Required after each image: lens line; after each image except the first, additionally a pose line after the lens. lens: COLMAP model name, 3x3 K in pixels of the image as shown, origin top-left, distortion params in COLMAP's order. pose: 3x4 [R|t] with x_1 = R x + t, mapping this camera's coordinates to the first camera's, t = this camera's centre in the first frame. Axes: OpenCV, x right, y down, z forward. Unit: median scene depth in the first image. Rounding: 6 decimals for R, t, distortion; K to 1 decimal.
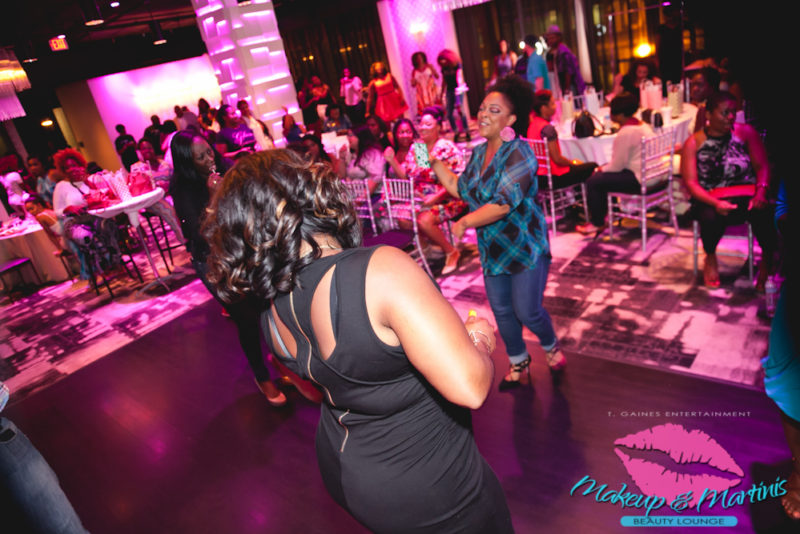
lens RADIAL K [[554.7, 0, 400.0], [0, 554.7, 267.0], [0, 0, 1]] dist [-0.004301, 0.002052]
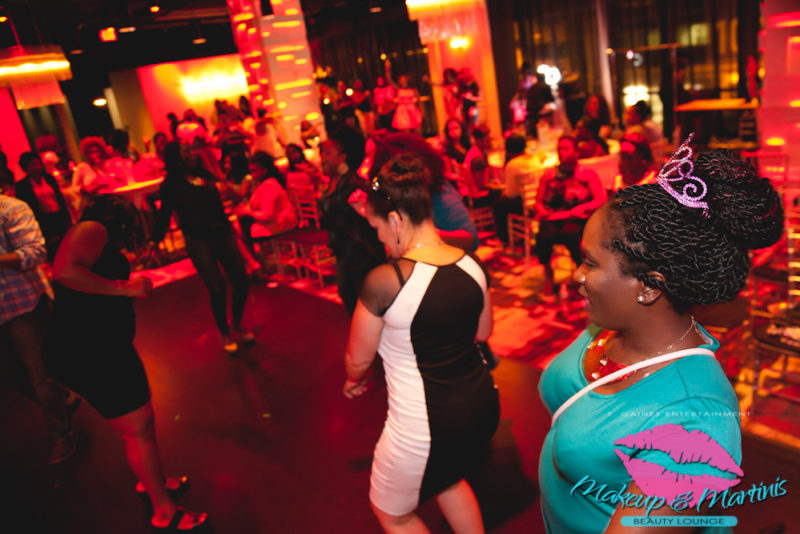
lens RADIAL K [[574.5, 0, 400.0], [0, 574.5, 267.0], [0, 0, 1]] dist [-0.001013, -0.002133]
pose [[0.993140, 0.100072, -0.060482, 0.072330], [-0.101421, 0.994650, -0.019651, 0.008236], [0.058191, 0.025650, 0.997976, -0.078641]]
